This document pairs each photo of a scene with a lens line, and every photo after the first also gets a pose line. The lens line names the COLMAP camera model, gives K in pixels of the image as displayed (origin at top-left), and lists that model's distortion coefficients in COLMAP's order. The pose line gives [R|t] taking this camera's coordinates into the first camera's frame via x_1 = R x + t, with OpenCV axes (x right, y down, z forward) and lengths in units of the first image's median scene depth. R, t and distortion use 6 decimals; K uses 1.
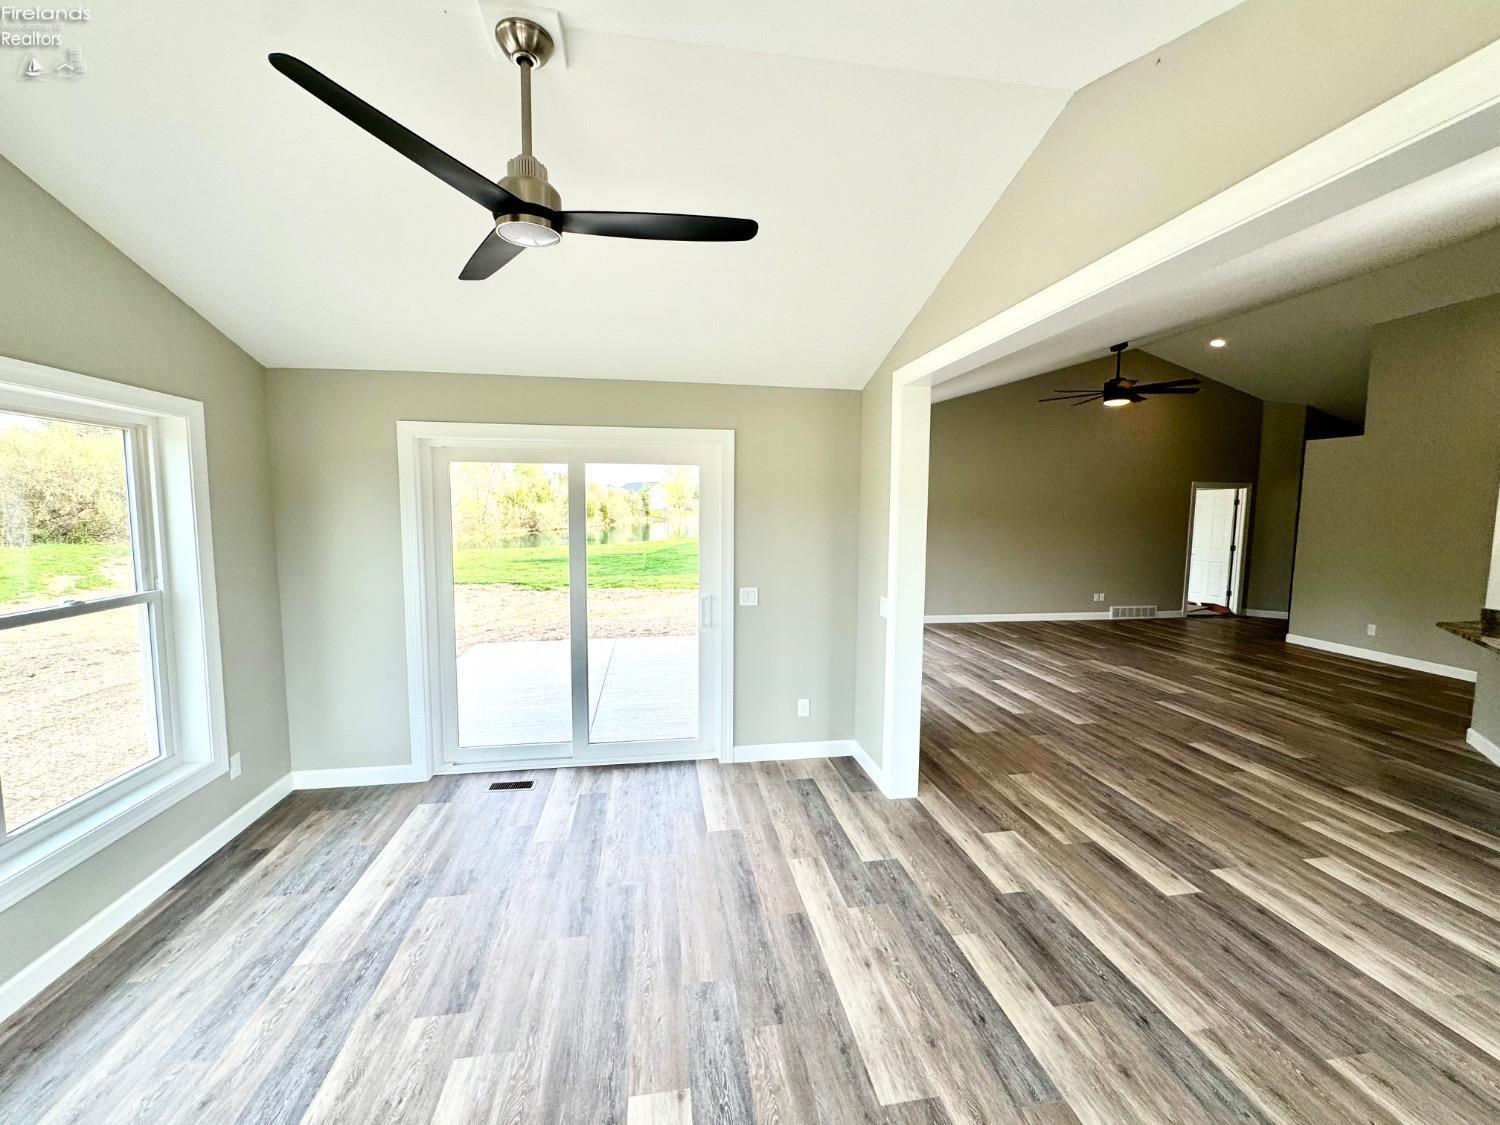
lens RADIAL K [[599.8, 0, 748.5], [0, 599.8, 563.2], [0, 0, 1]] dist [-0.004824, 0.000610]
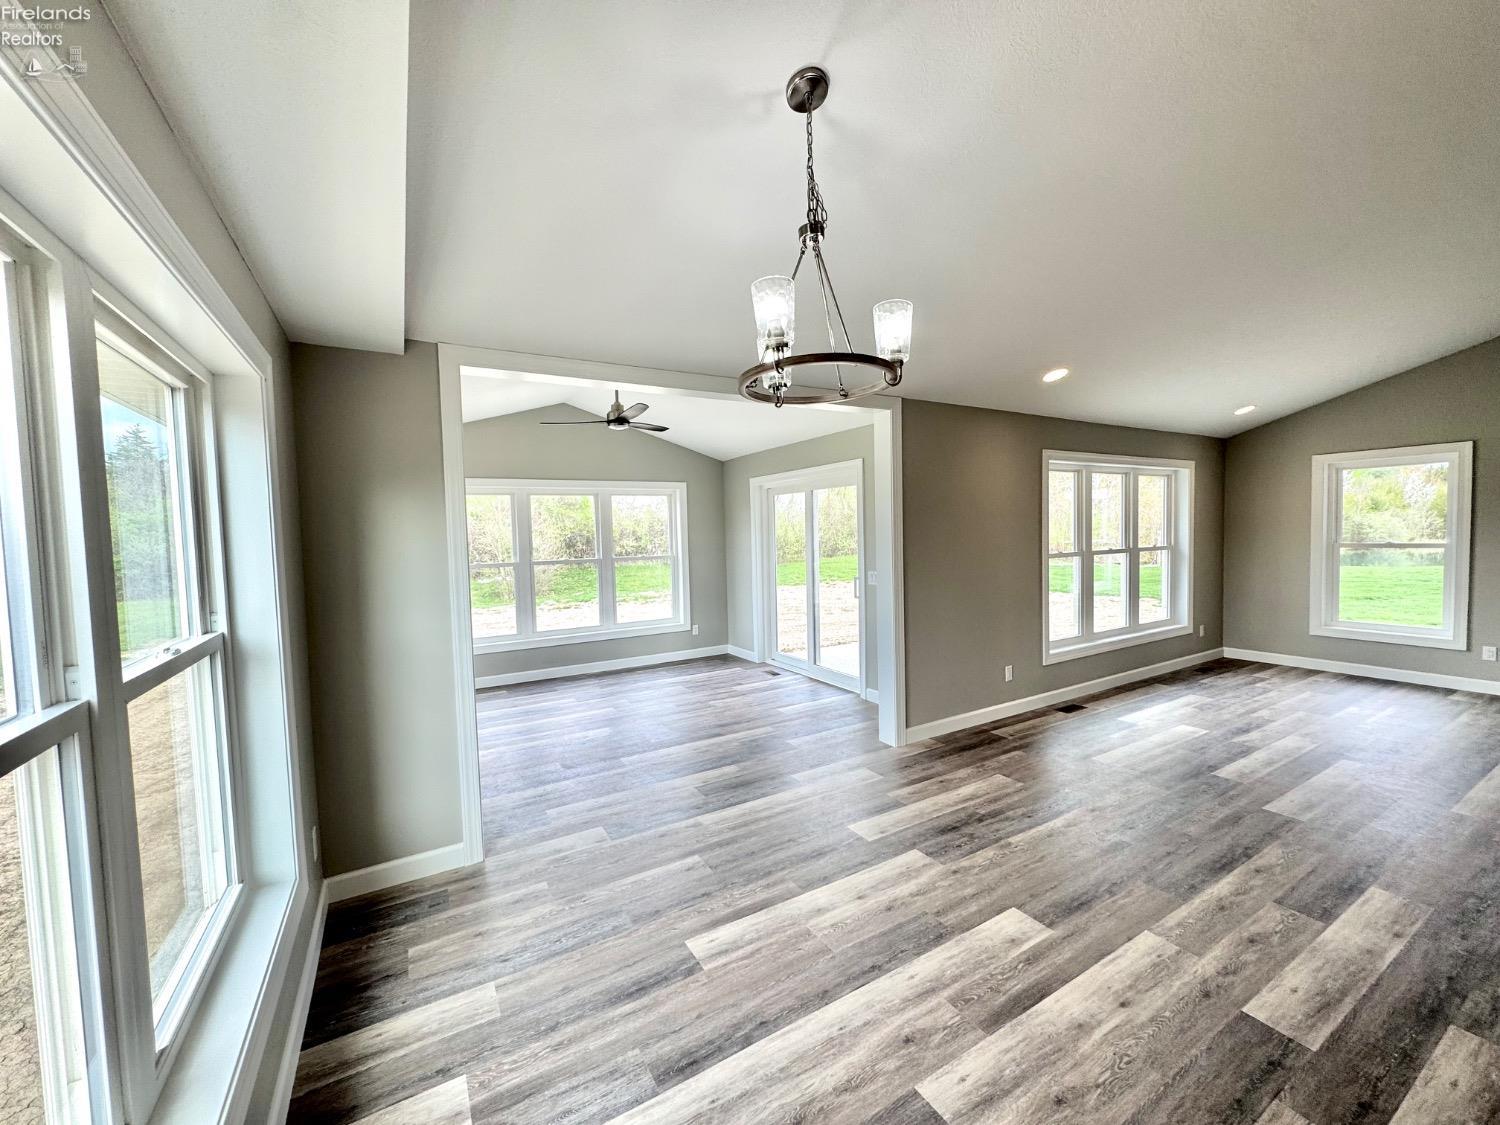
lens RADIAL K [[599.8, 0, 752.0], [0, 599.8, 559.1], [0, 0, 1]] dist [-0.004824, 0.000610]
pose [[0.363749, 0.025513, -0.931147, 1.215829], [-0.059572, 0.998216, 0.004079, 0.024811], [0.929590, 0.053986, 0.364620, 0.258413]]
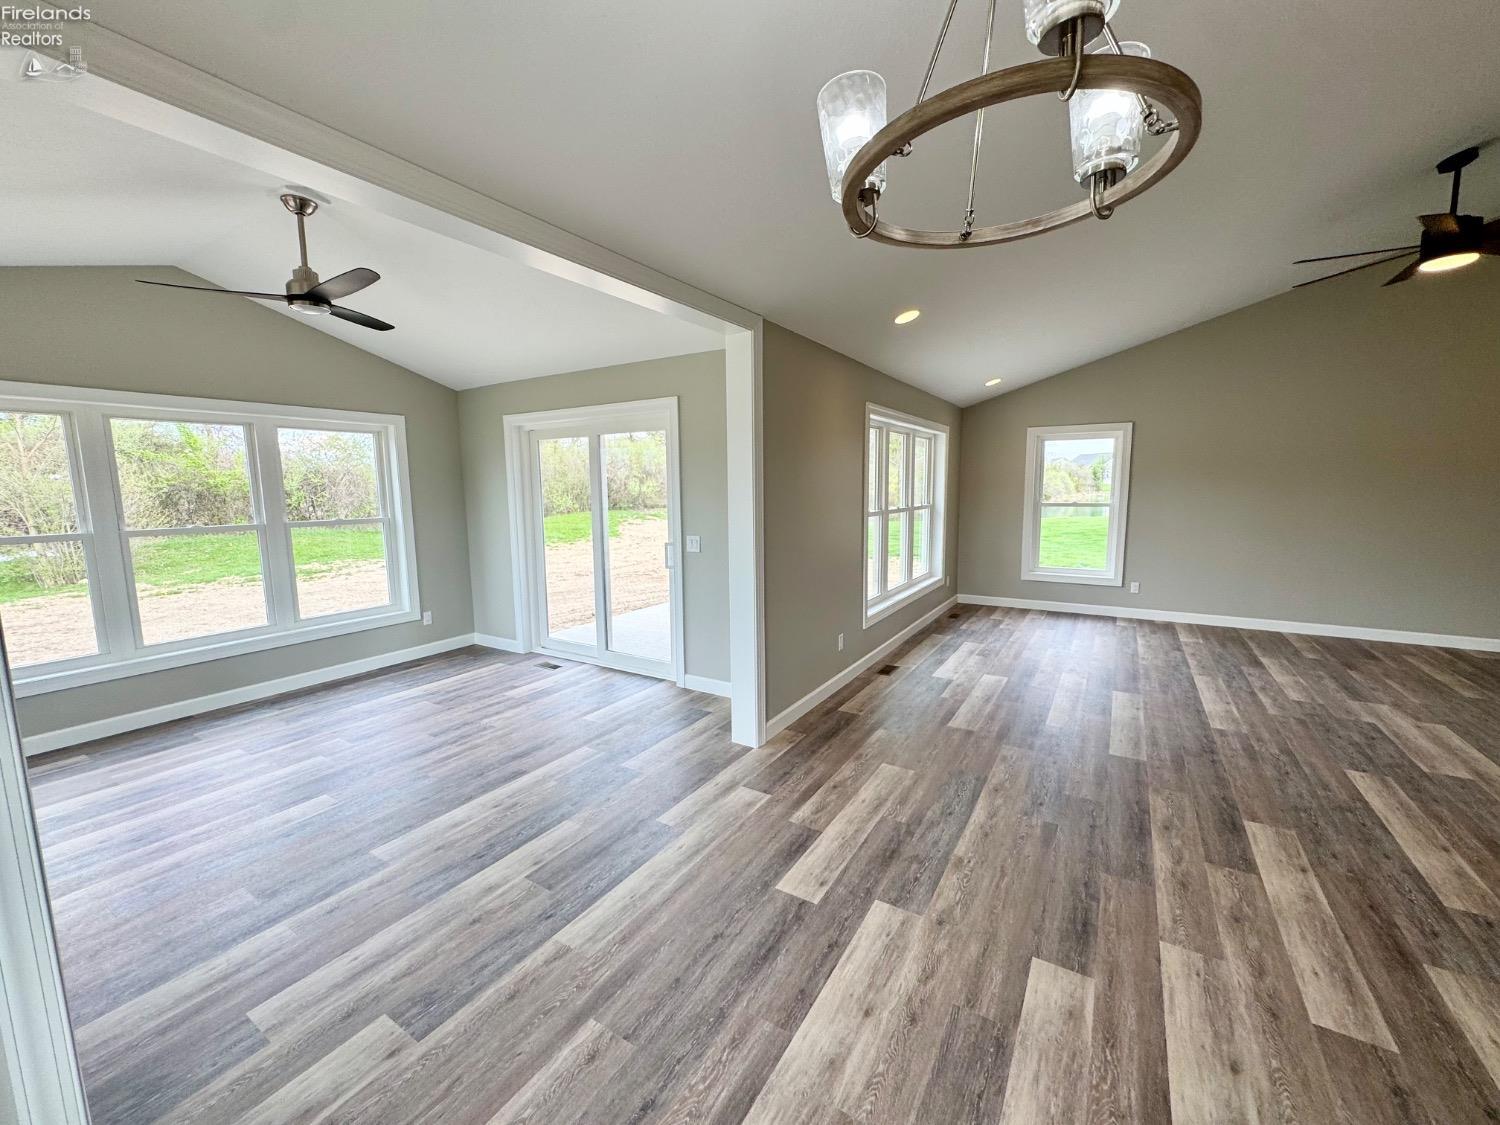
lens RADIAL K [[599.8, 0, 750.1], [0, 599.8, 560.7], [0, 0, 1]] dist [-0.004824, 0.000610]
pose [[0.755643, 0.067185, -0.651529, 0.855003], [-0.044984, 0.997700, 0.050709, 0.026422], [0.653437, -0.009010, 0.756927, 0.224898]]
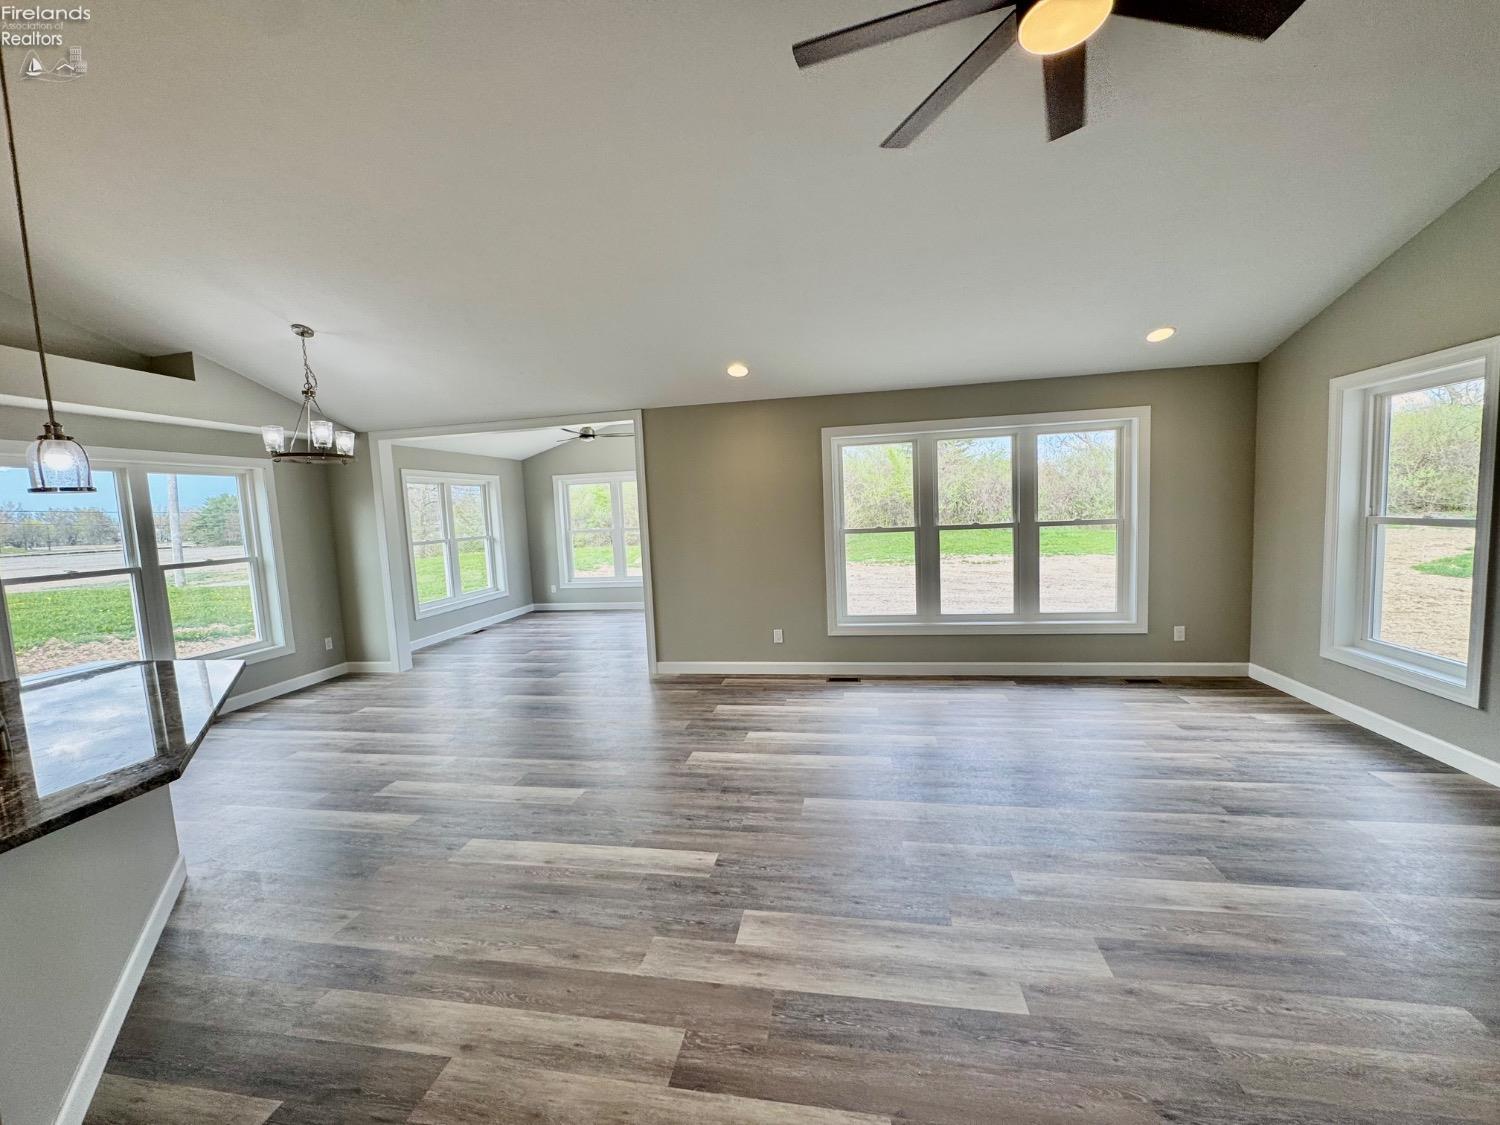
lens RADIAL K [[599.8, 0, 751.5], [0, 599.8, 560.5], [0, 0, 1]] dist [-0.004824, 0.000610]
pose [[-0.329436, 0.090227, -0.939857, 1.582377], [-0.045808, 0.992724, 0.111359, -0.096194], [0.943066, 0.079739, -0.322906, 1.658359]]
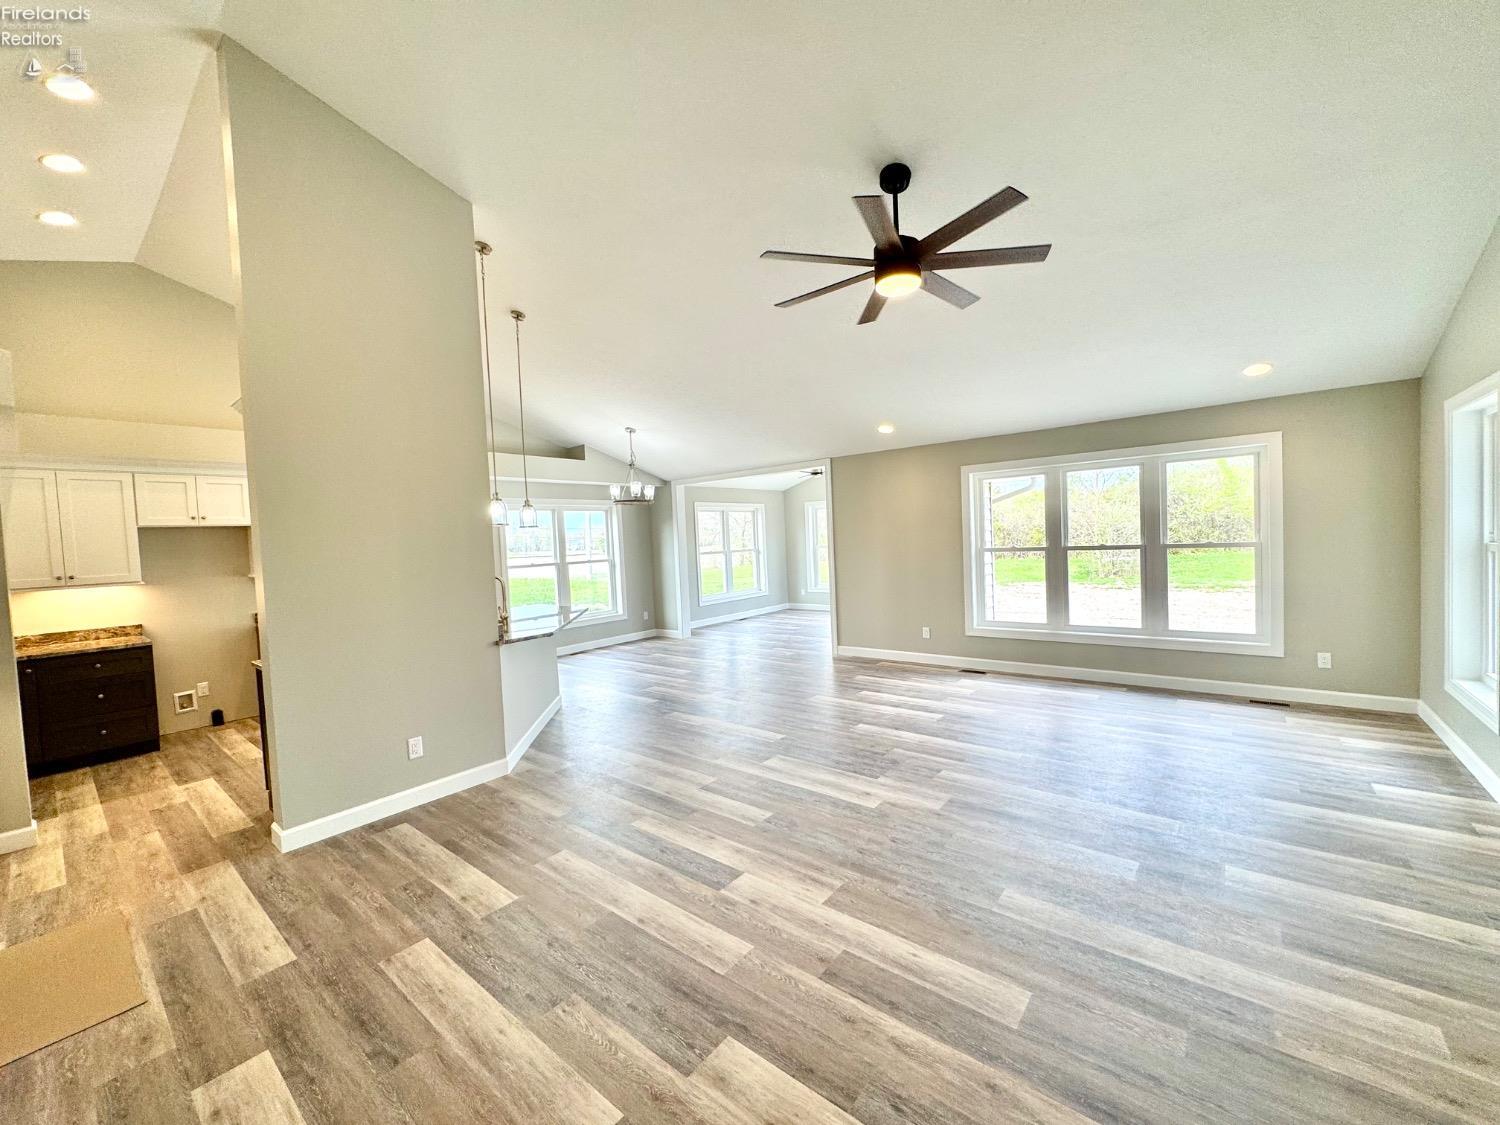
lens RADIAL K [[599.8, 0, 750.2], [0, 599.8, 563.6], [0, 0, 1]] dist [-0.004824, 0.000610]
pose [[-0.748544, 0.053751, -0.660903, 1.799353], [-0.024073, 0.993849, 0.108095, -0.147117], [0.662648, 0.096824, -0.742646, 2.239585]]
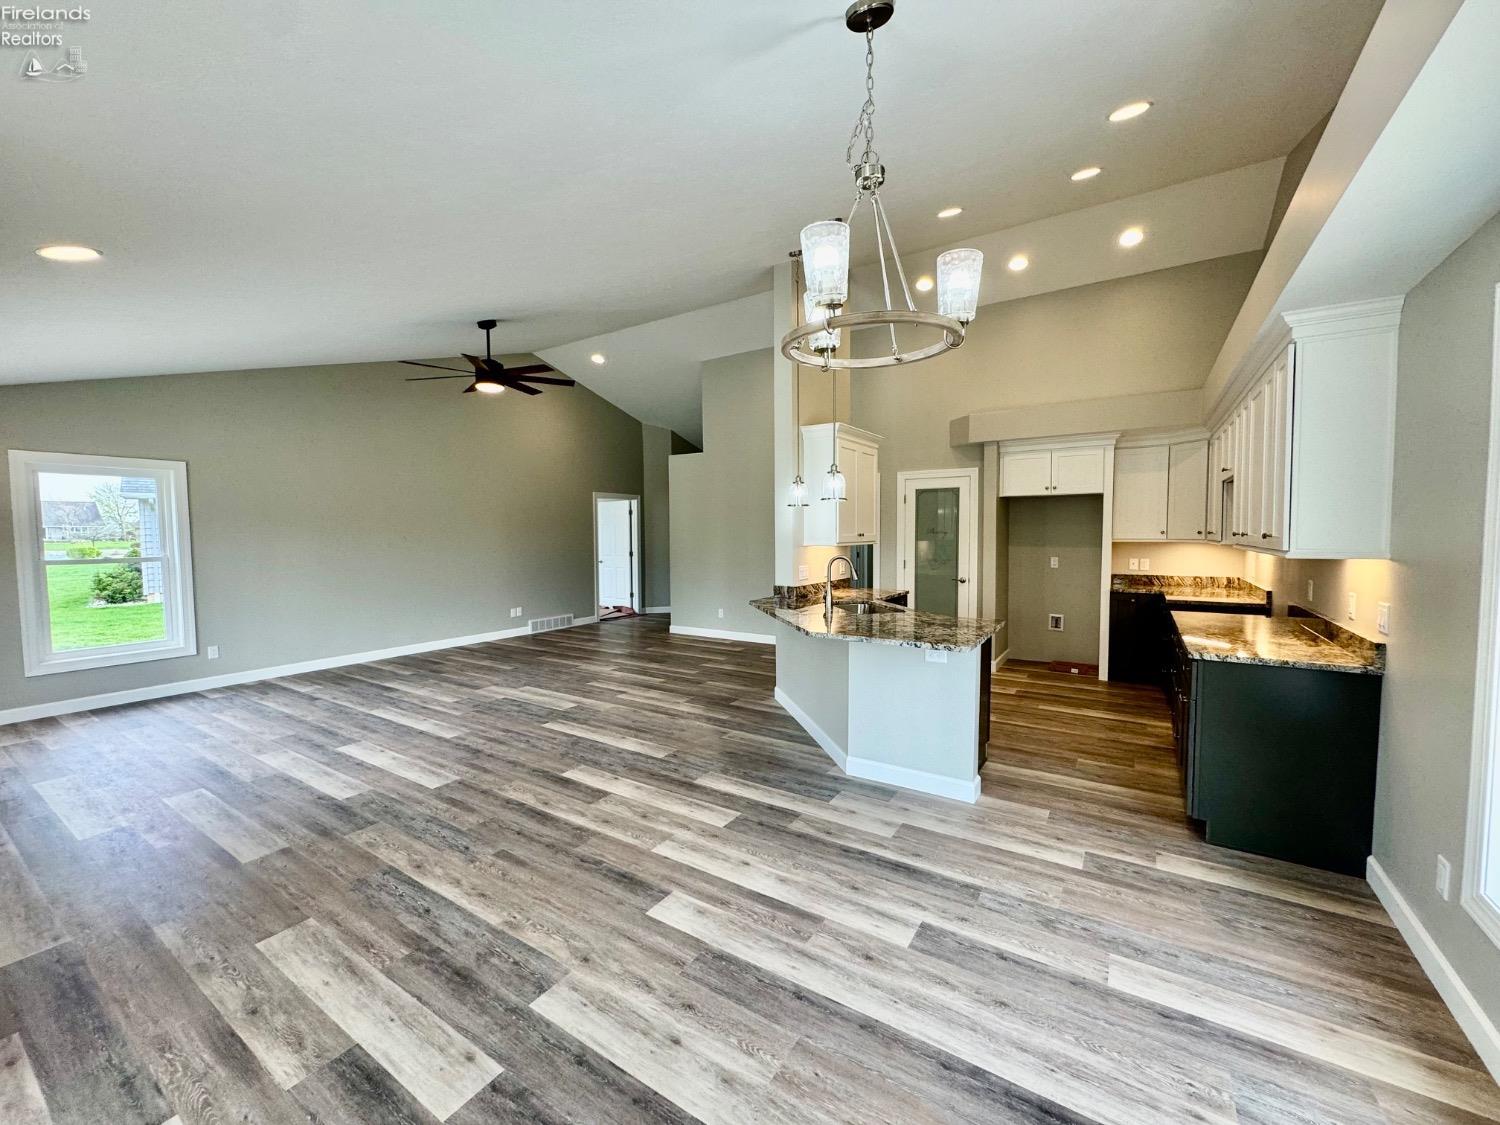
lens RADIAL K [[599.8, 0, 749.7], [0, 599.8, 558.2], [0, 0, 1]] dist [-0.004824, 0.000610]
pose [[0.668327, -0.046882, 0.742388, 0.352668], [0.082695, 0.996508, -0.011516, 0.036155], [-0.739256, 0.069088, 0.669871, 0.257696]]
